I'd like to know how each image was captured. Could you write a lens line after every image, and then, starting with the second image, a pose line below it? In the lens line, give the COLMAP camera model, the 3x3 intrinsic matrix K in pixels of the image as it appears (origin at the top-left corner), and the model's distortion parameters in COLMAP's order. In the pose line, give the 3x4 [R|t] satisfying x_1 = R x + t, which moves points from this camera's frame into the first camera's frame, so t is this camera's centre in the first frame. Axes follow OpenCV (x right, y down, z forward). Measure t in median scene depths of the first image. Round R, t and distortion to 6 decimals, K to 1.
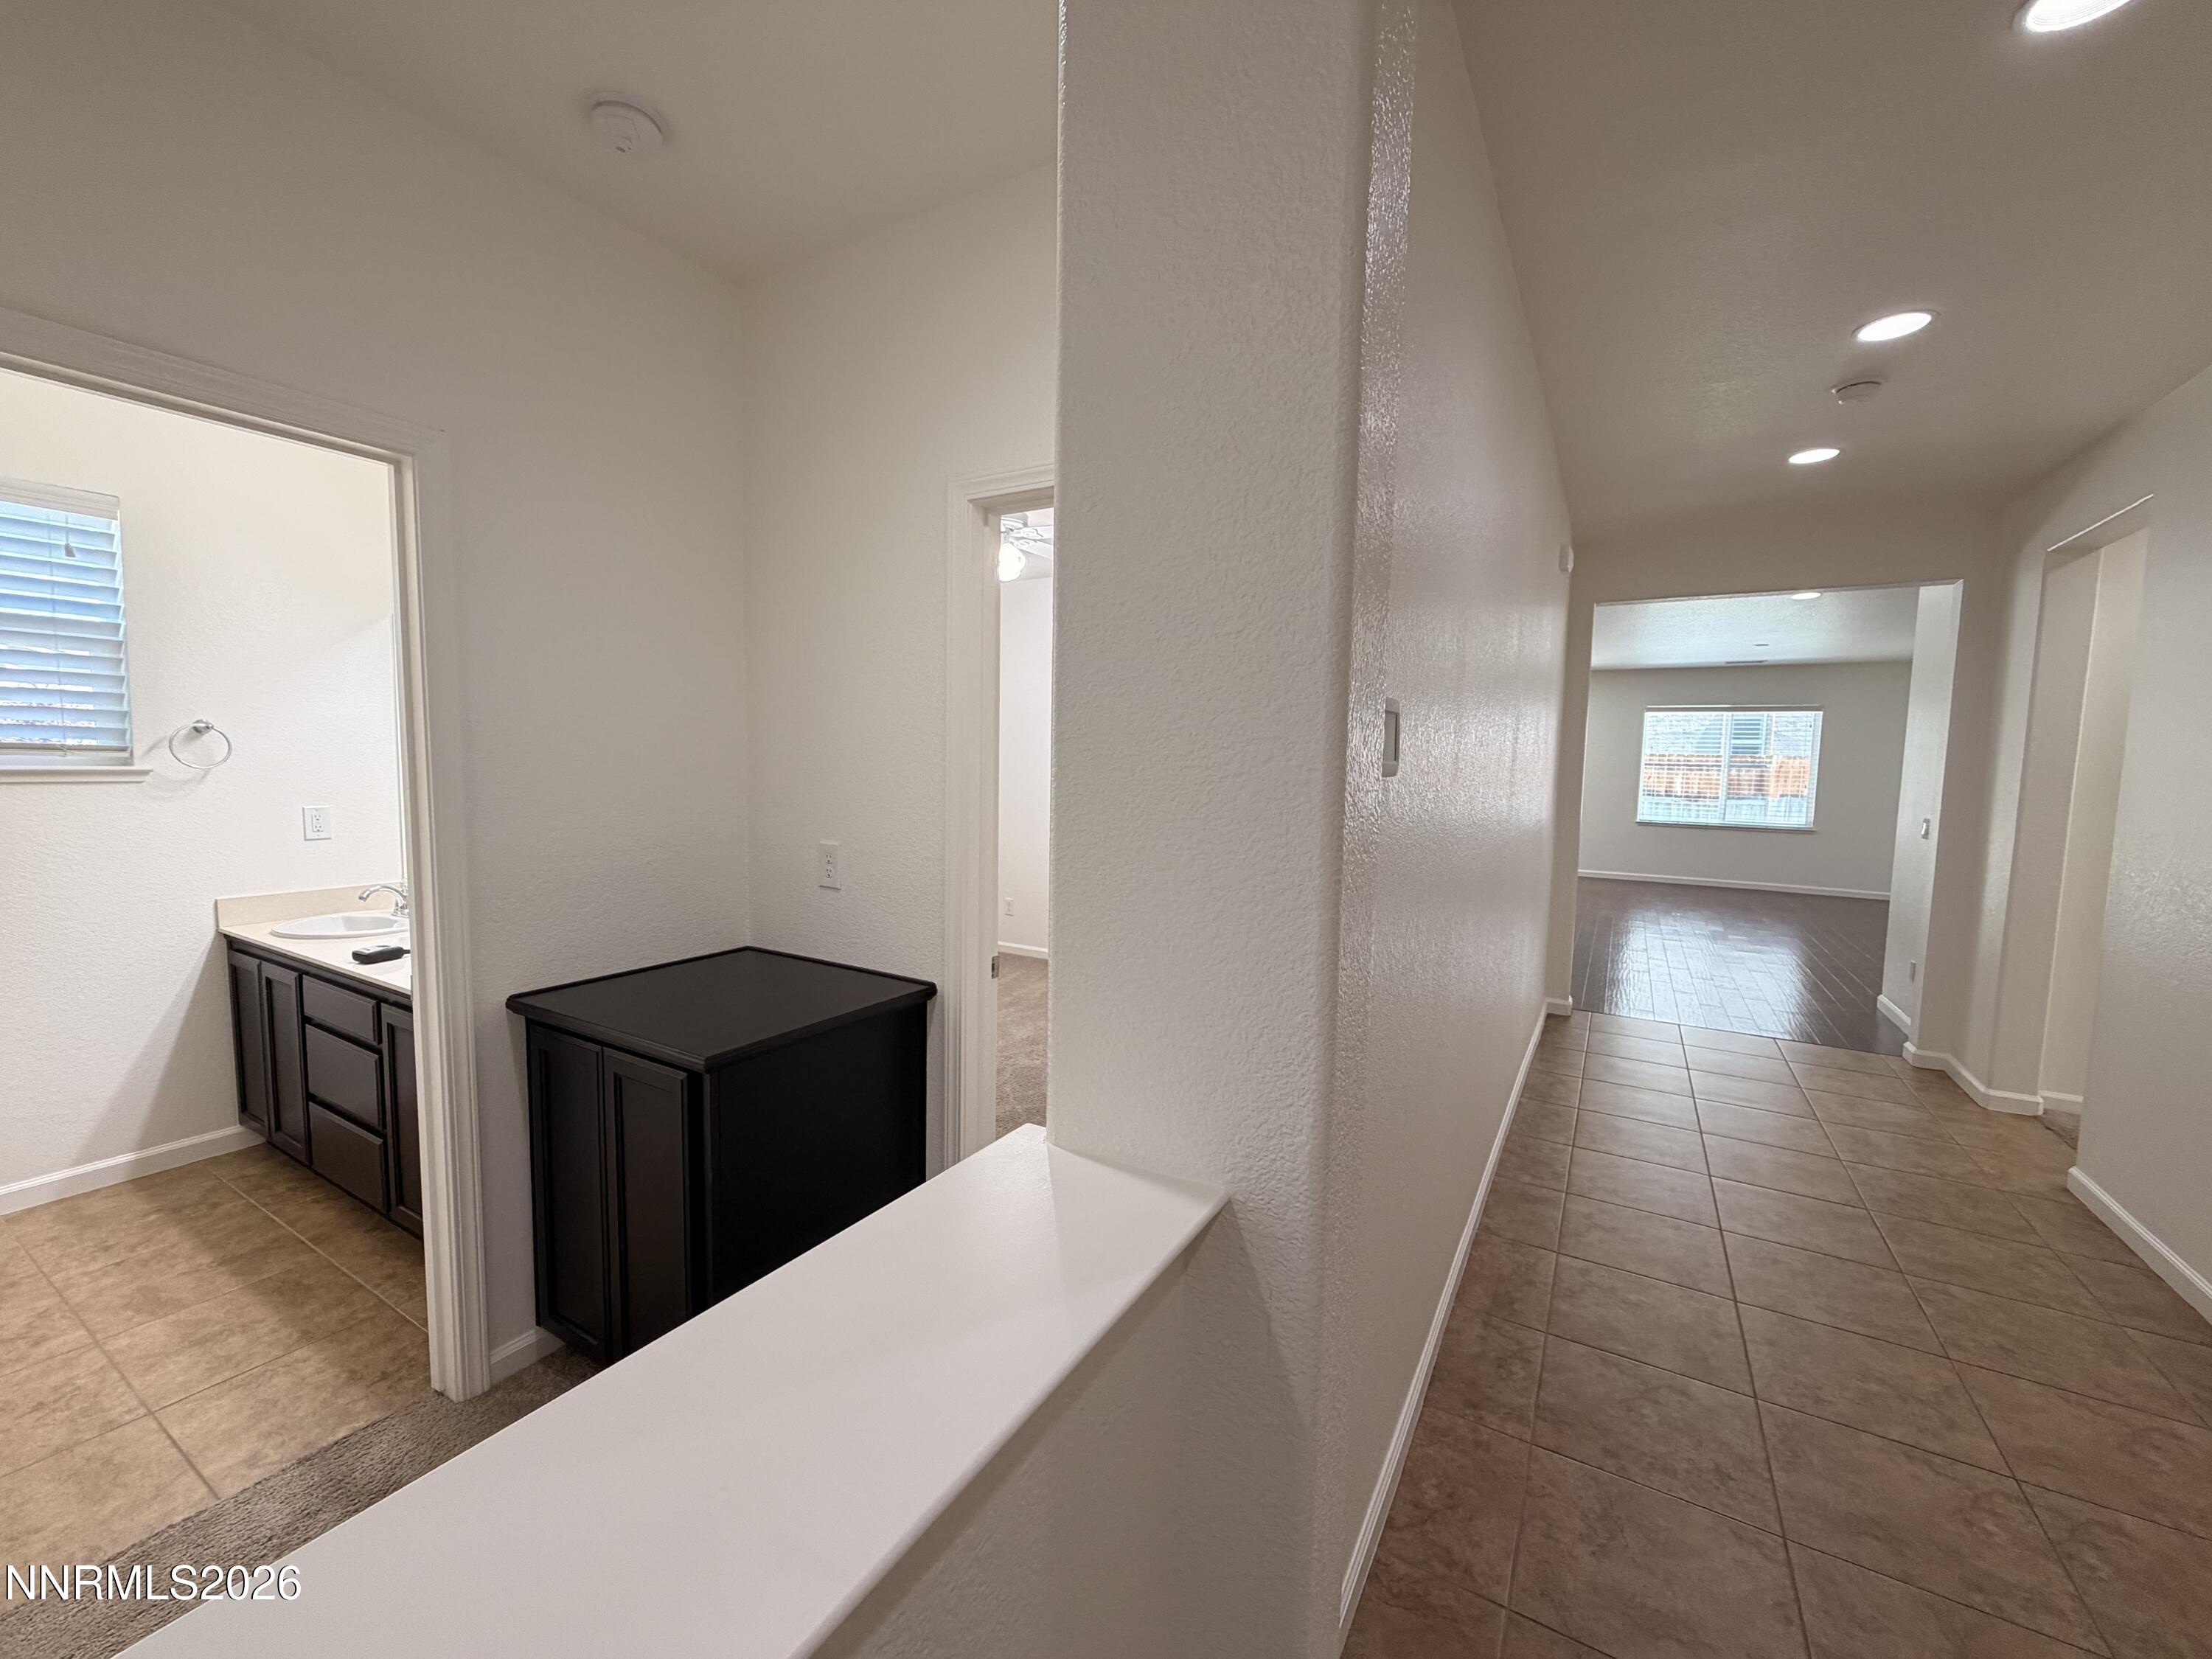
lens RADIAL K [[883.0, 0, 1098.7], [0, 883.0, 830.9], [0, 0, 1]] dist [0.001242, 0.000376]
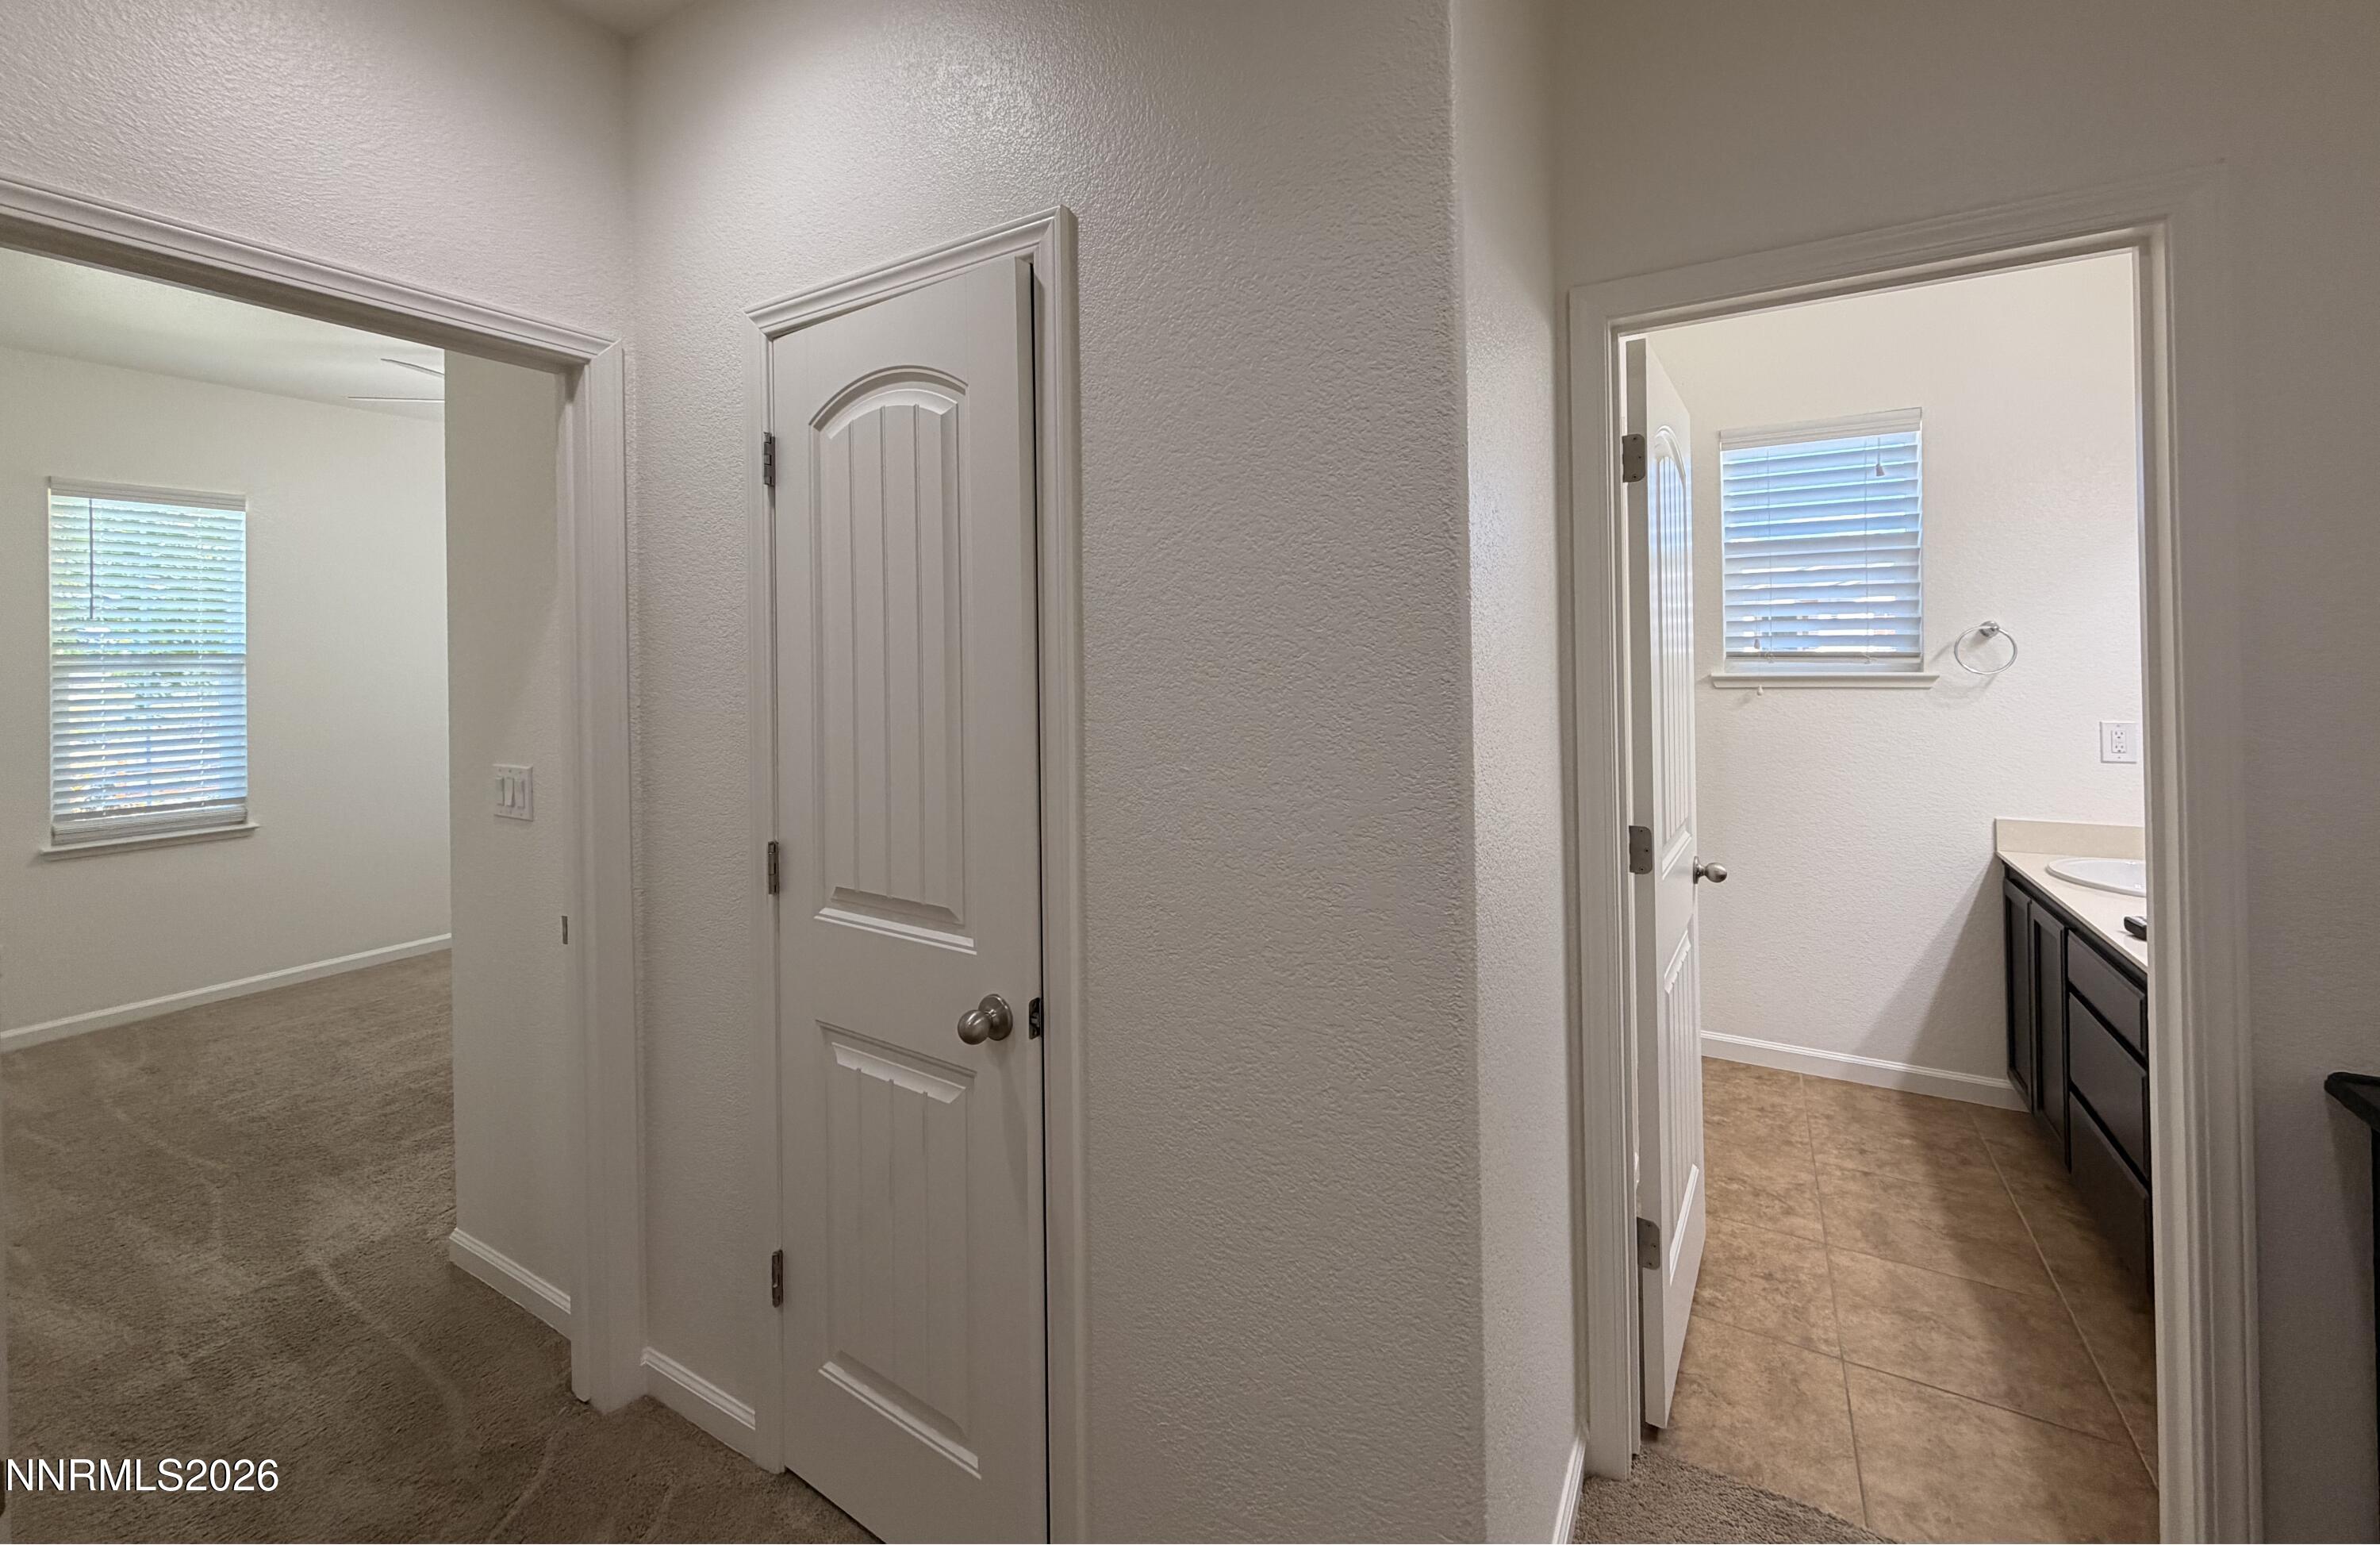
lens RADIAL K [[941.4, 0, 1187.7], [0, 941.4, 653.7], [0, 0, 1]] dist [-0.002454, 0.000485]
pose [[0.006327, -0.022109, -0.999736, -0.044428], [-0.067563, 0.997462, -0.022486, -0.015742], [0.997695, 0.067687, 0.004817, 0.185007]]
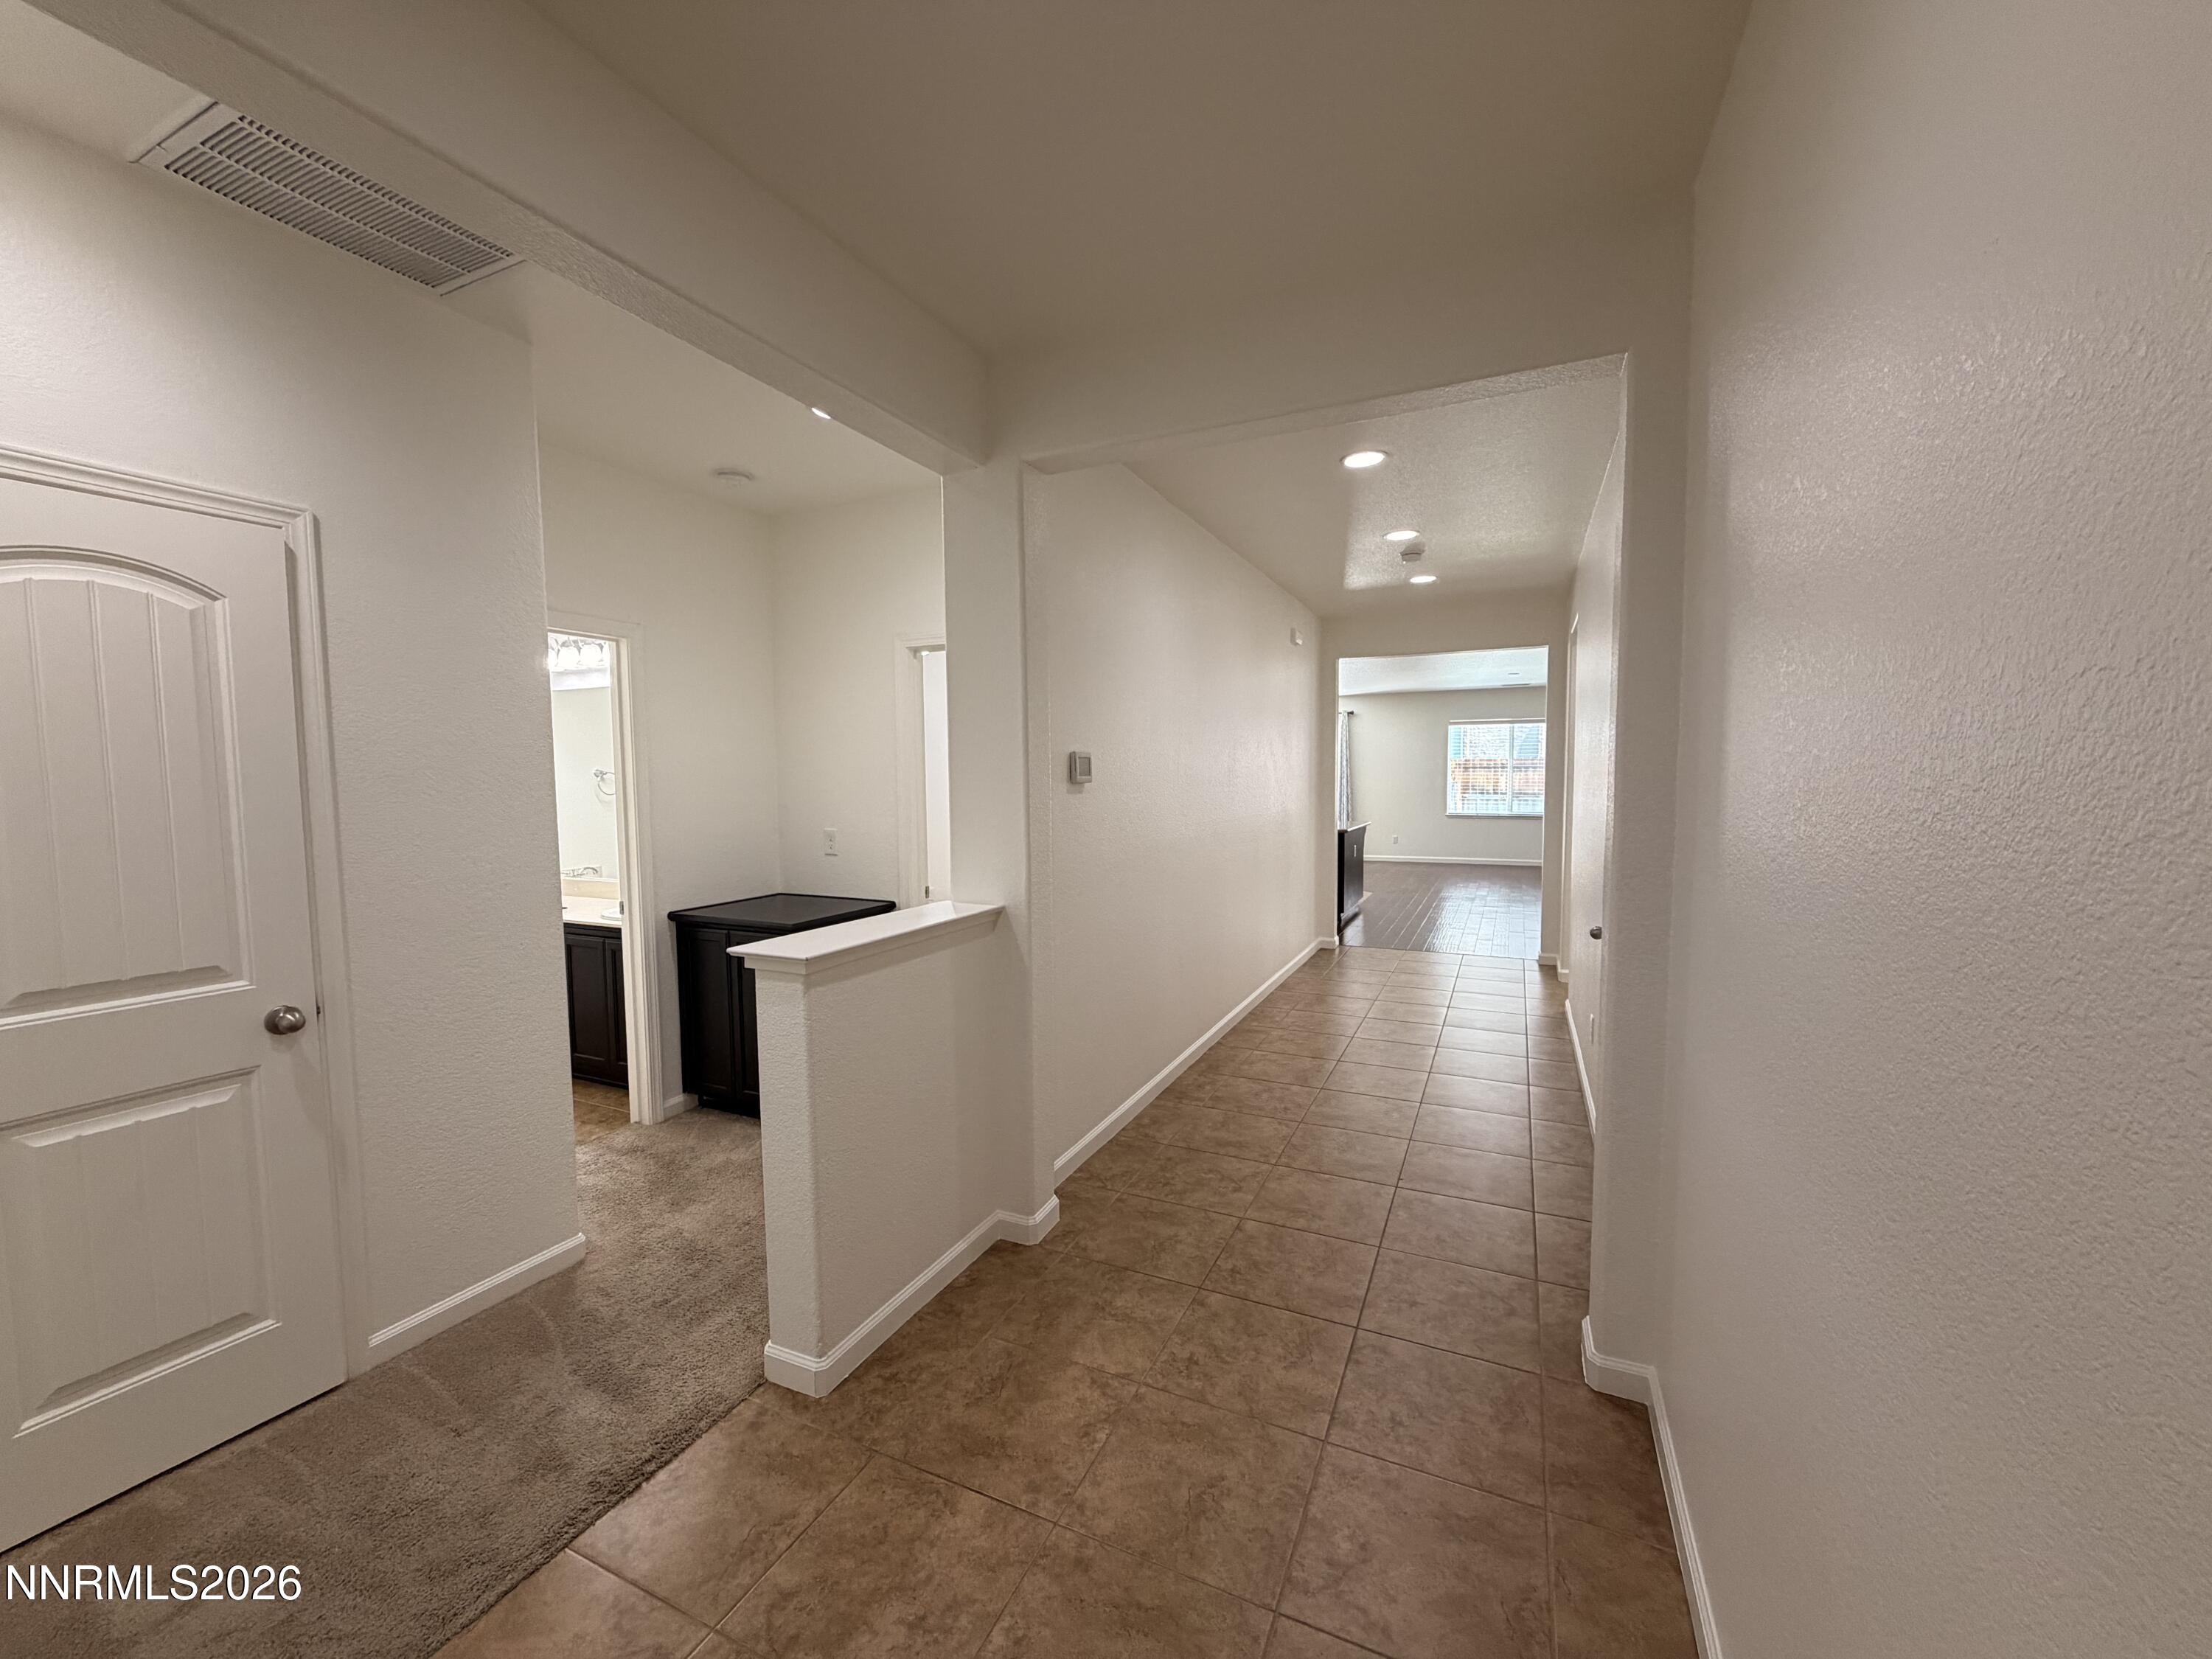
lens RADIAL K [[883.0, 0, 1098.7], [0, 883.0, 830.9], [0, 0, 1]] dist [0.001242, 0.000376]
pose [[0.994996, -0.034766, 0.093676, 0.063346], [0.036369, 0.999219, -0.015462, 0.059860], [-0.093065, 0.018792, 0.995483, -0.774581]]
